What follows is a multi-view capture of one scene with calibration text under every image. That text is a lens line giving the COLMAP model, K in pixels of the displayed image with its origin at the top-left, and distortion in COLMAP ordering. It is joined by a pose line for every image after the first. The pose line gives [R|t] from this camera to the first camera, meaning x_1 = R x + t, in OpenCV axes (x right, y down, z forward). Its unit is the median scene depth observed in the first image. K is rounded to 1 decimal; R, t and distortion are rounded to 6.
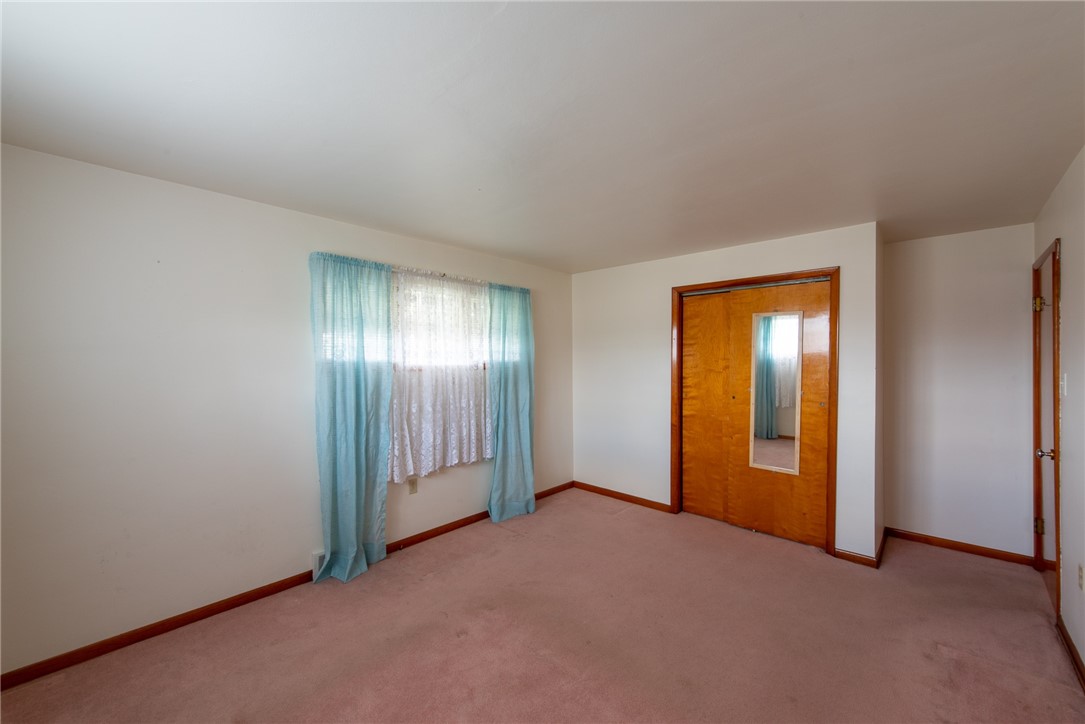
lens RADIAL K [[429.6, 0, 538.8], [0, 429.6, 363.9], [0, 0, 1]] dist [0.009695, -0.005077]
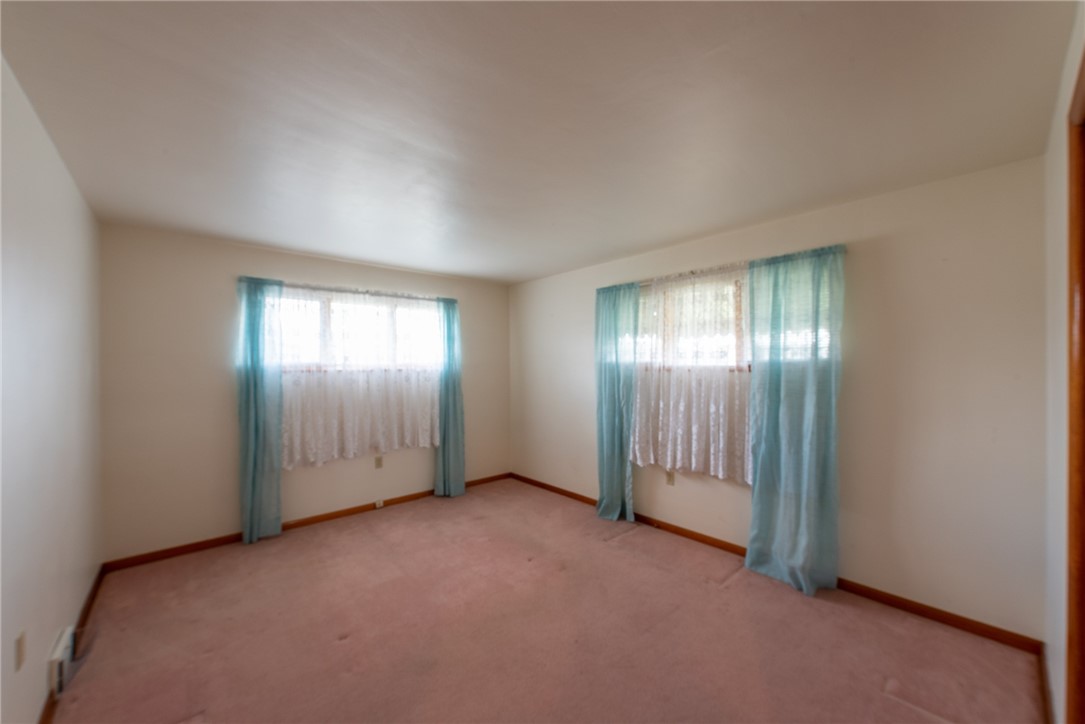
lens RADIAL K [[429.6, 0, 538.8], [0, 429.6, 363.9], [0, 0, 1]] dist [0.009695, -0.005077]
pose [[-0.116121, 0.009261, -0.993192, 0.787401], [0.005983, 0.999945, 0.008624, -0.012018], [0.993217, -0.004941, -0.116170, 0.779764]]
